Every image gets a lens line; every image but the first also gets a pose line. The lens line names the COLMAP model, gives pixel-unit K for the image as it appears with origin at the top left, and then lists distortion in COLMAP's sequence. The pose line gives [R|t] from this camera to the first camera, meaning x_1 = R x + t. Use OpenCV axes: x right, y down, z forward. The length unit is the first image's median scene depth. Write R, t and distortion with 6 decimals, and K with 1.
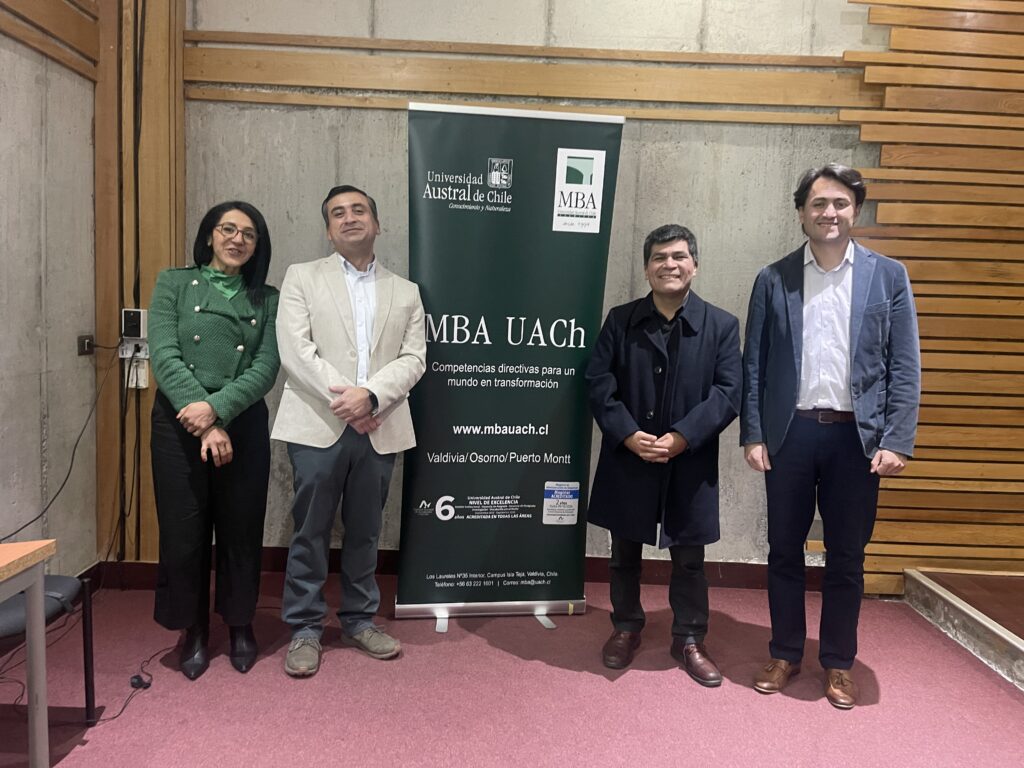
lens RADIAL K [[742.1, 0, 507.3], [0, 742.1, 369.2], [0, 0, 1]] dist [0.110455, -0.128439]
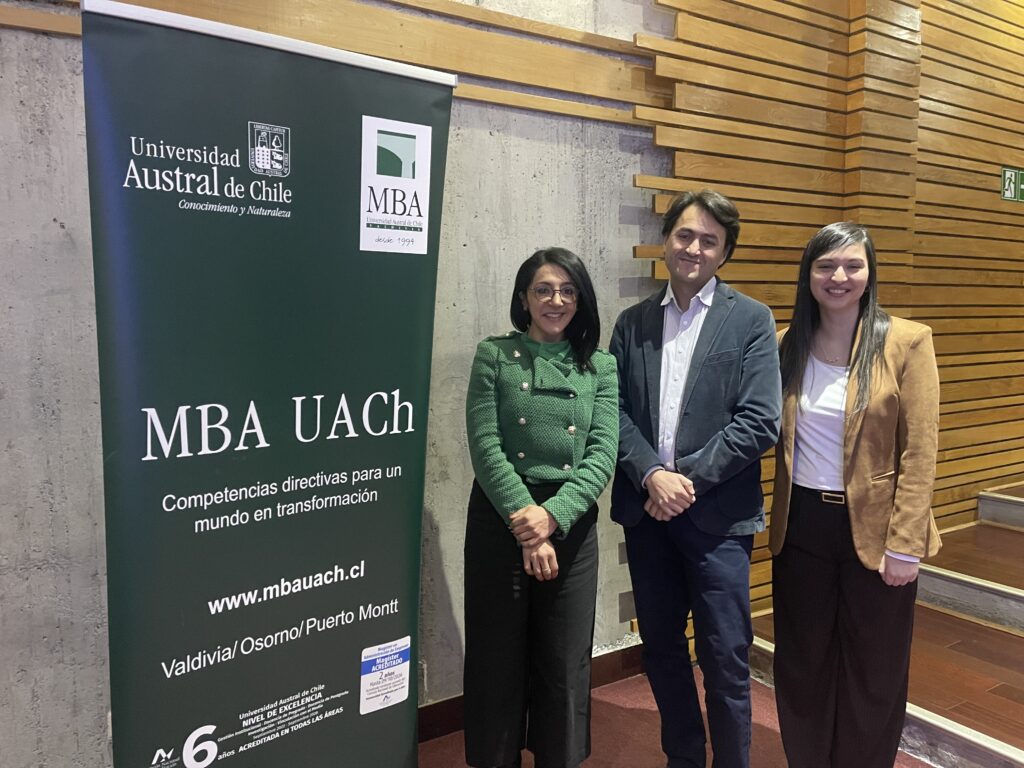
lens RADIAL K [[766.4, 0, 496.5], [0, 766.4, 384.9], [0, 0, 1]] dist [0.042033, -0.005695]
pose [[0.856393, -0.090910, 0.508258, -0.161724], [0.089277, 0.995623, 0.027655, -0.078585], [-0.508547, 0.021692, 0.860761, 0.378754]]
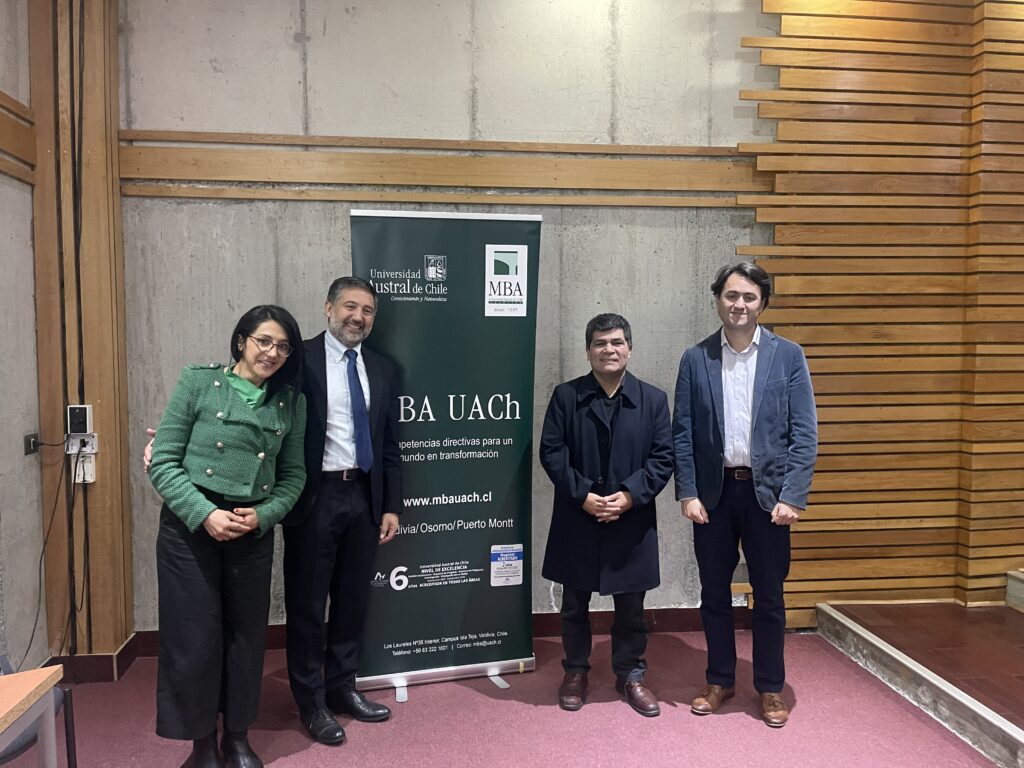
lens RADIAL K [[902.1, 0, 534.7], [0, 902.1, 387.3], [0, 0, 1]] dist [0.128588, -0.192602]
pose [[0.993858, -0.046565, 0.100387, -0.006431], [0.050945, 0.997838, -0.041515, -0.018873], [-0.098236, 0.046374, 0.994082, -0.323591]]
